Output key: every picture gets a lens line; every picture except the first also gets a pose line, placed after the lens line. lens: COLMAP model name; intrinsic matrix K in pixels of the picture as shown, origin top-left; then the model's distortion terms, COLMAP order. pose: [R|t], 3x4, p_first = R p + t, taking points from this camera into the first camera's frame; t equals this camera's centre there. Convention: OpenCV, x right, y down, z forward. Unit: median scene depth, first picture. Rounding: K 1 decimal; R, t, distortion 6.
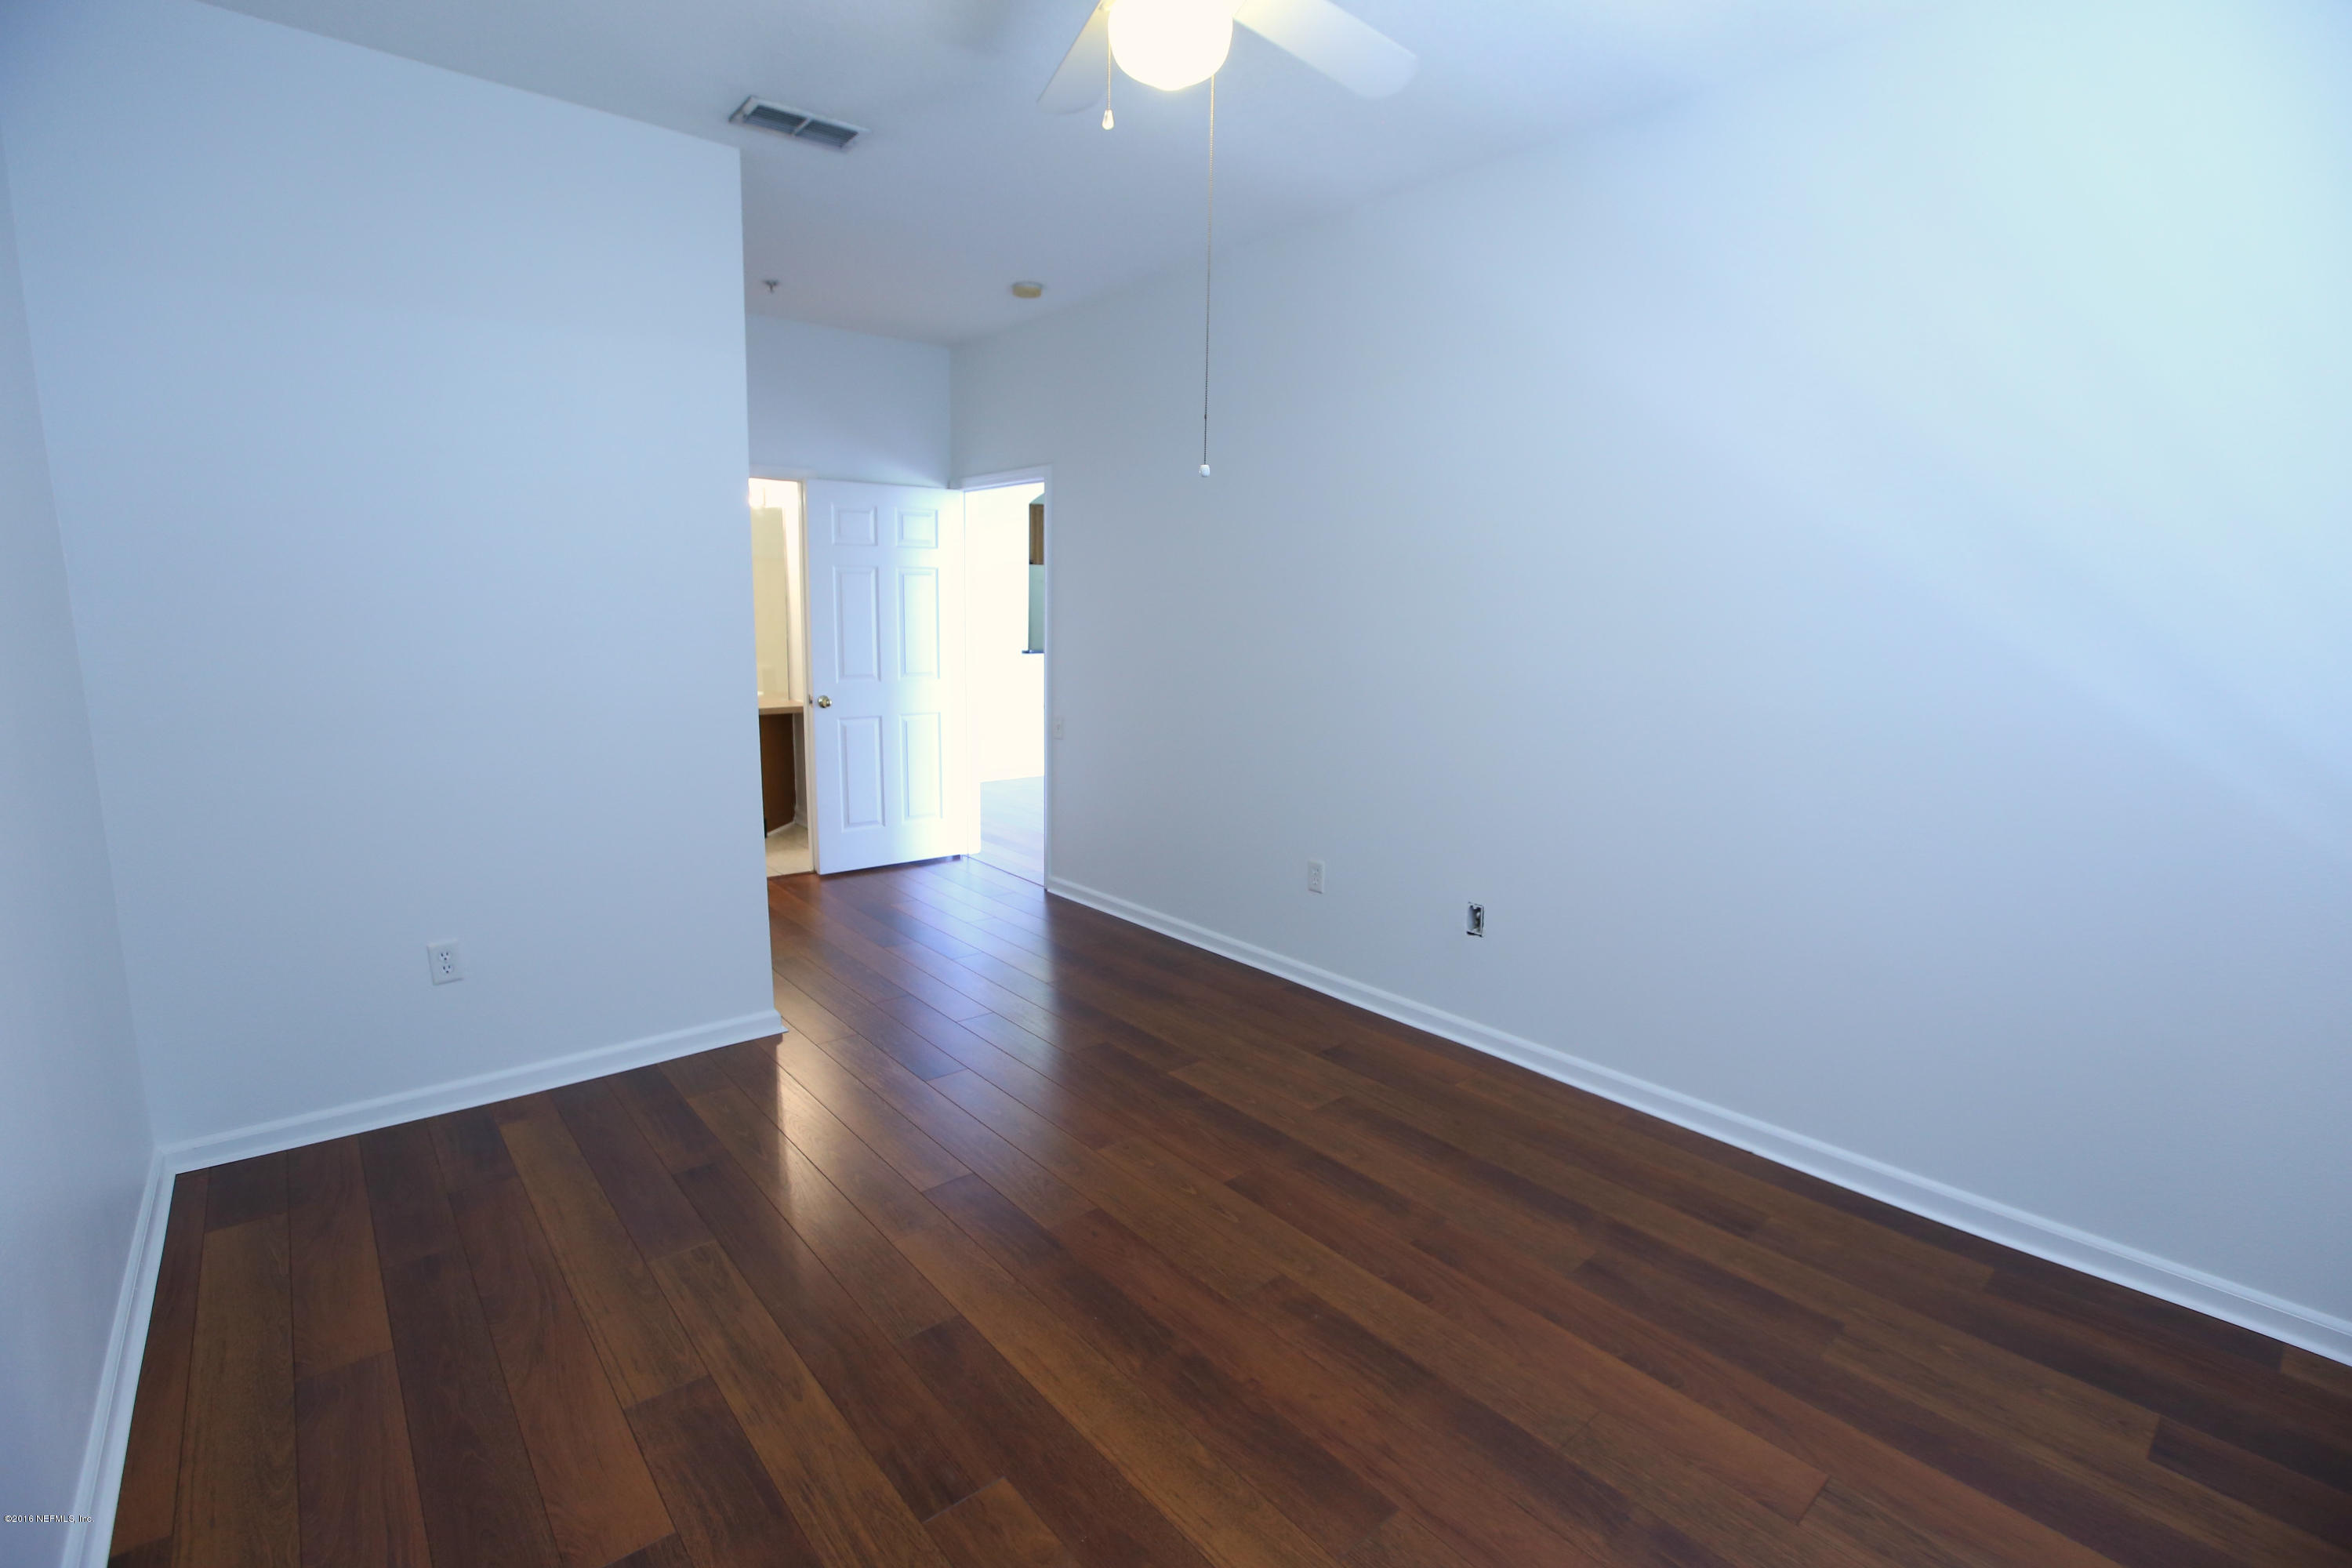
lens RADIAL K [[1074.7, 0, 1167.2], [0, 1074.7, 787.1], [0, 0, 1]] dist [-0.061624, 0.023143]
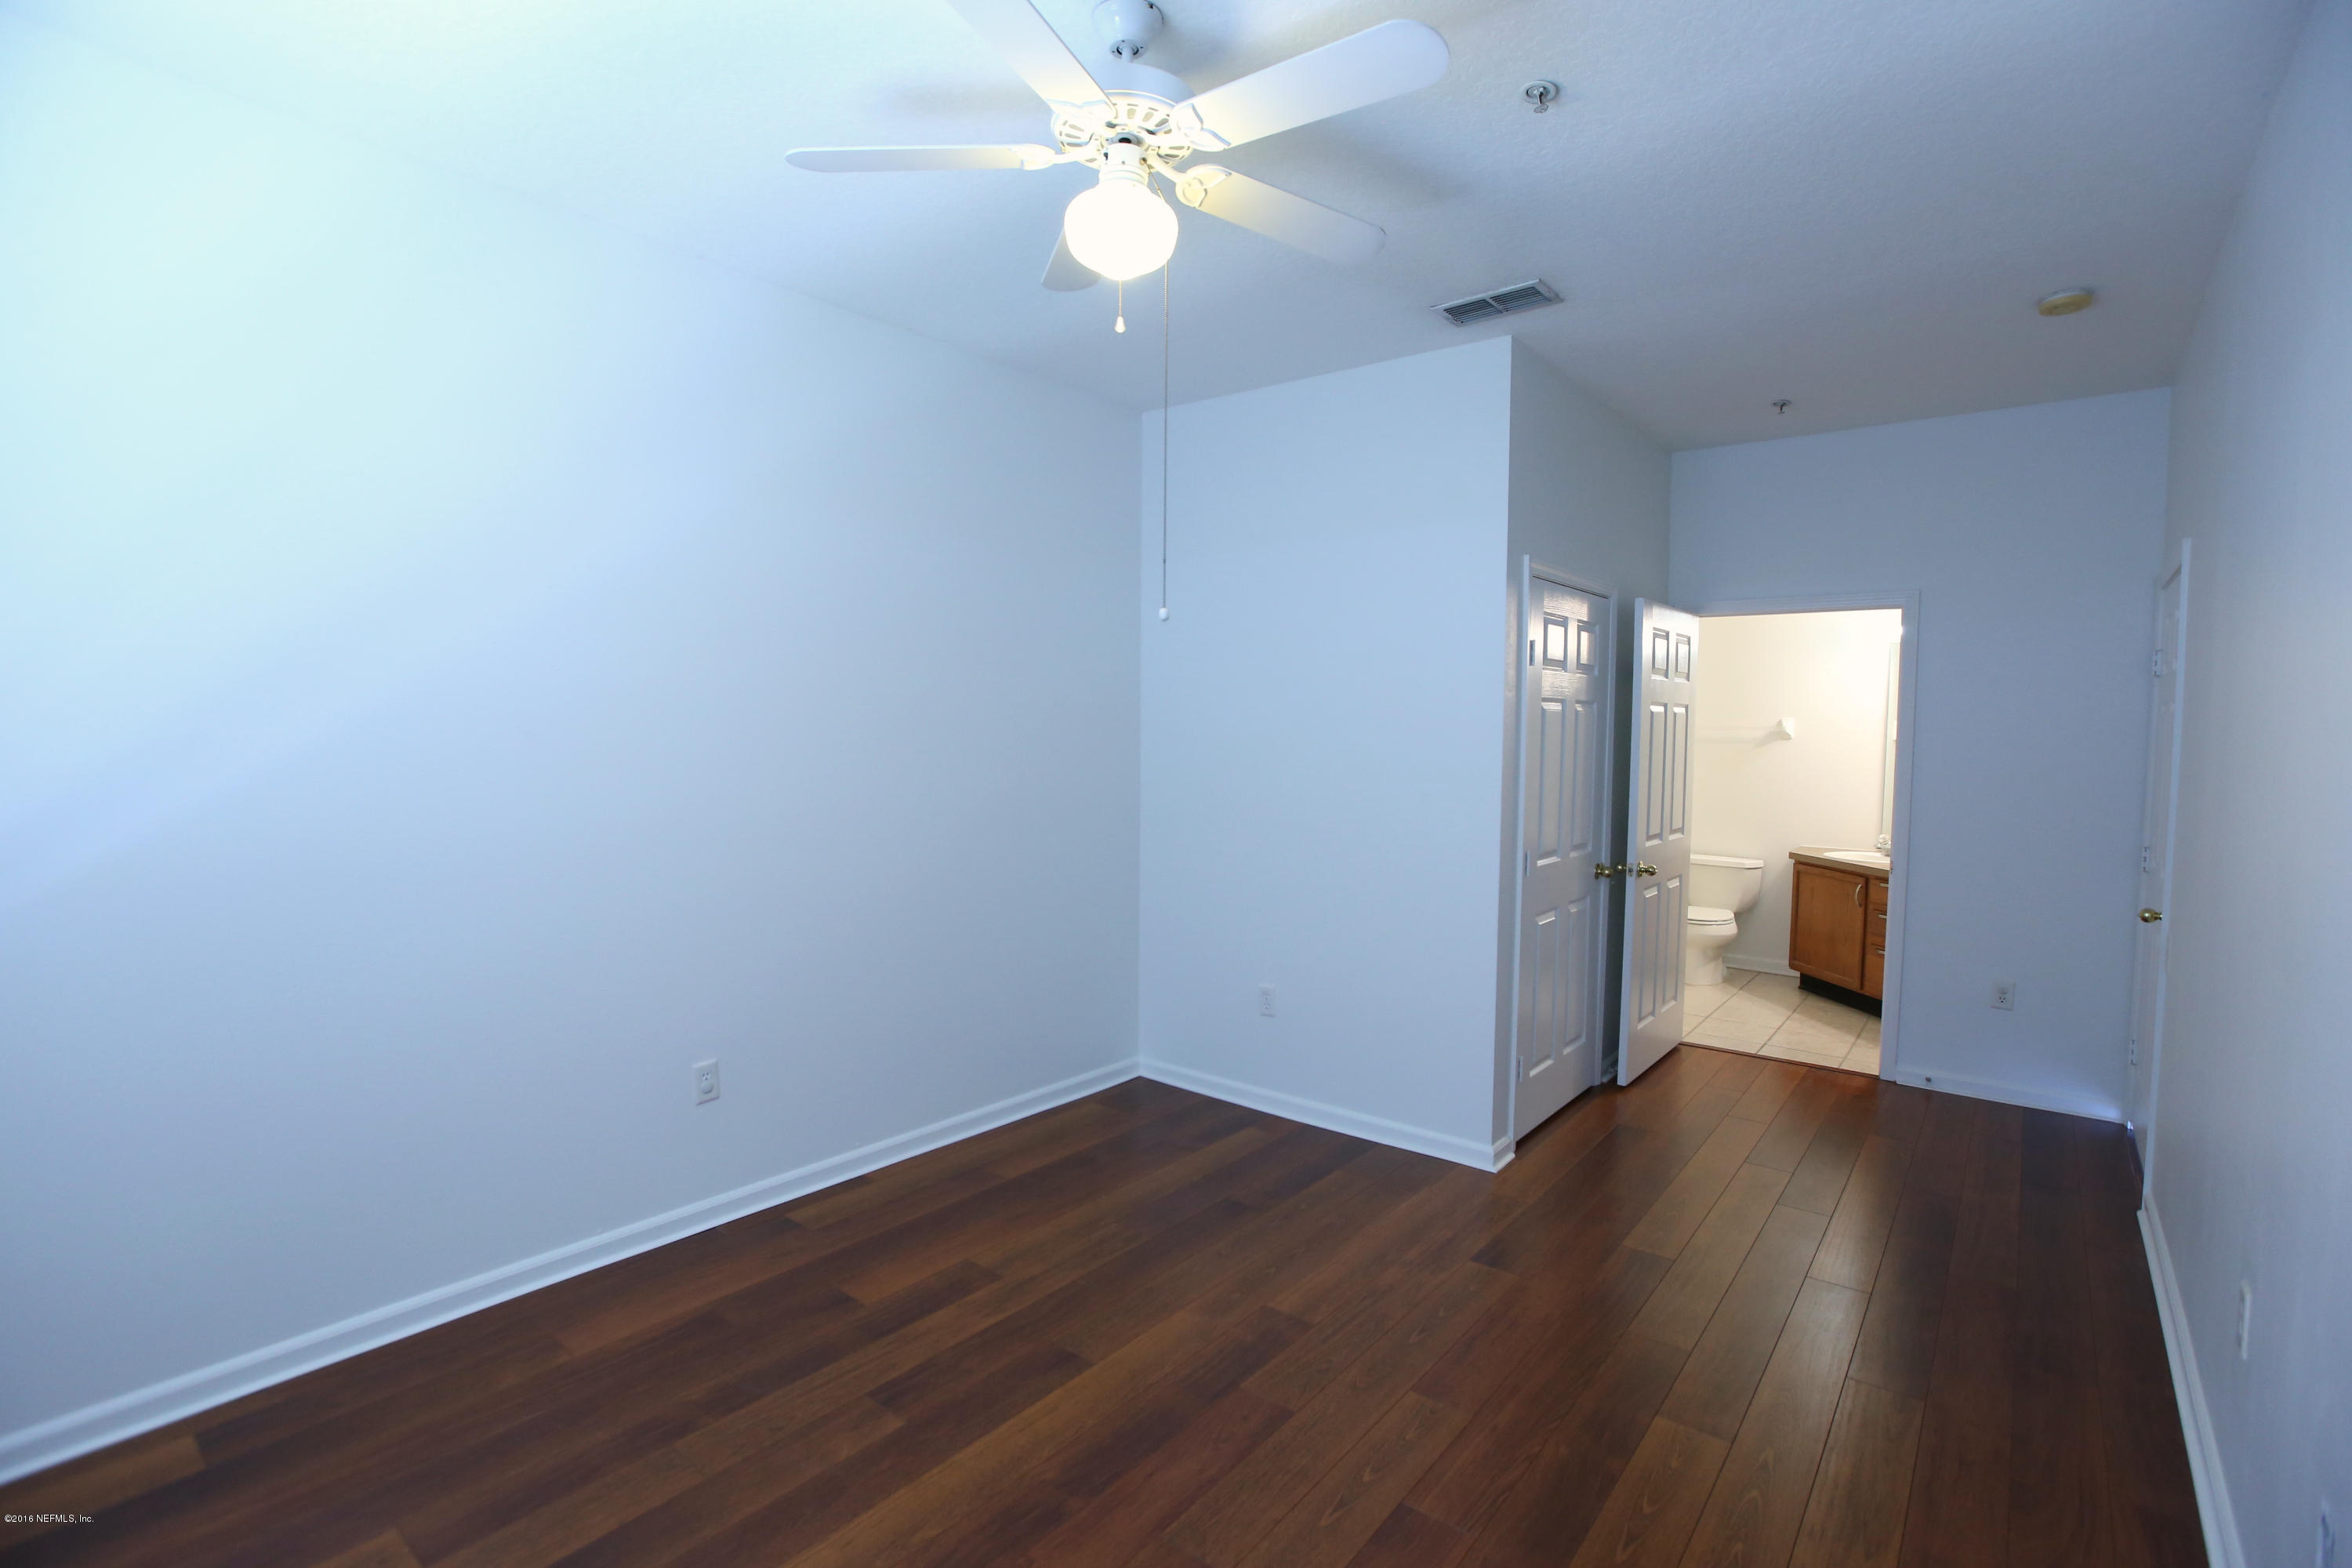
lens RADIAL K [[1080.1, 0, 1169.6], [0, 1080.1, 784.2], [0, 0, 1]] dist [-0.059941, 0.024876]
pose [[0.187387, 0.036367, -0.981613, 0.951042], [-0.173913, 0.984756, 0.003284, -0.135580], [0.966768, 0.170100, 0.190855, 0.785605]]
